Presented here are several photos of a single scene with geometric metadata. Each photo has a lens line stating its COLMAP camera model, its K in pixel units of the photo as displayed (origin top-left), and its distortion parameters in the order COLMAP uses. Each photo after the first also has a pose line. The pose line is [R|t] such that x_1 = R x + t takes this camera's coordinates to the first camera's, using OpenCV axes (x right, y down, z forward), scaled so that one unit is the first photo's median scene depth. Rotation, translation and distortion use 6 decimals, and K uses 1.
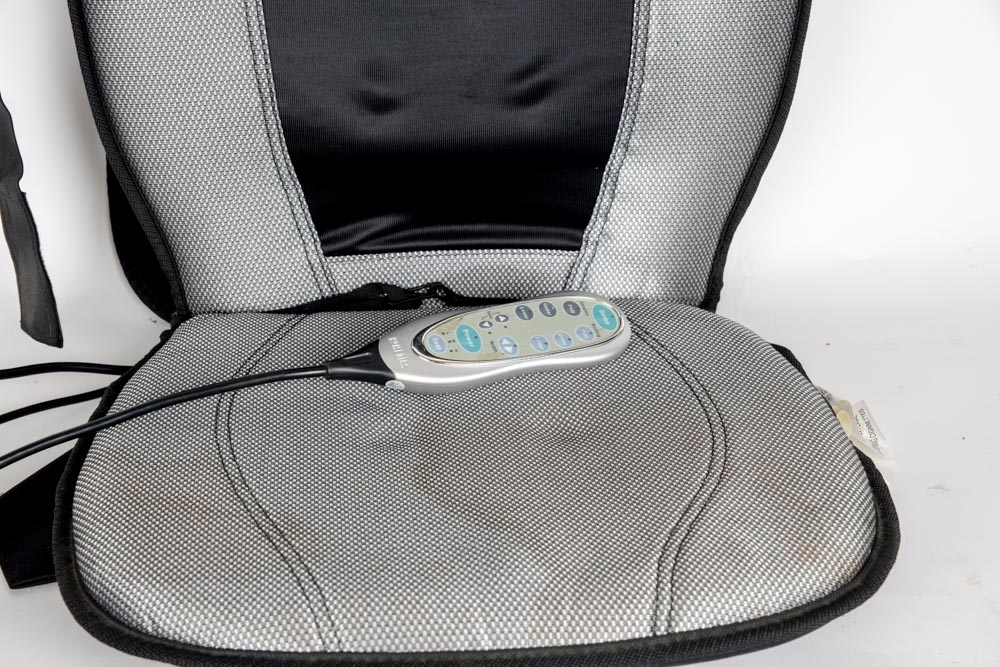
lens RADIAL K [[1557.0, 0, 500.0], [0, 1557.0, 333.5], [0, 0, 1]] dist [-0.151906, 0.834231]
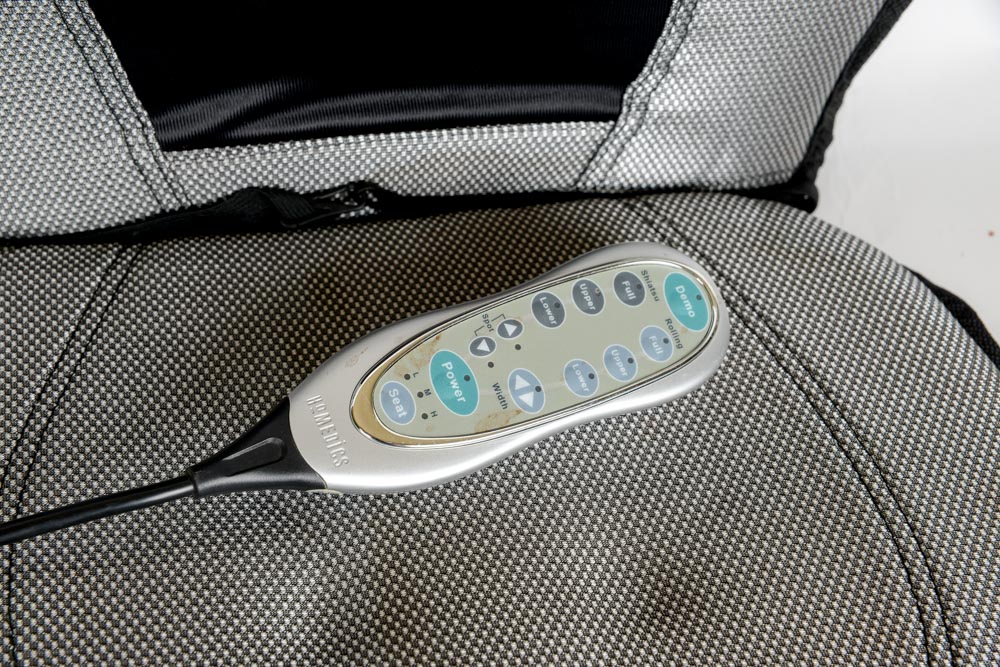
lens RADIAL K [[1557.0, 0, 500.0], [0, 1557.0, 333.5], [0, 0, 1]] dist [-0.151906, 0.834231]
pose [[0.992949, -0.027744, 0.115250, -0.066066], [-0.015137, 0.934592, 0.355400, -0.204648], [-0.117572, -0.354639, 0.927582, 0.506831]]
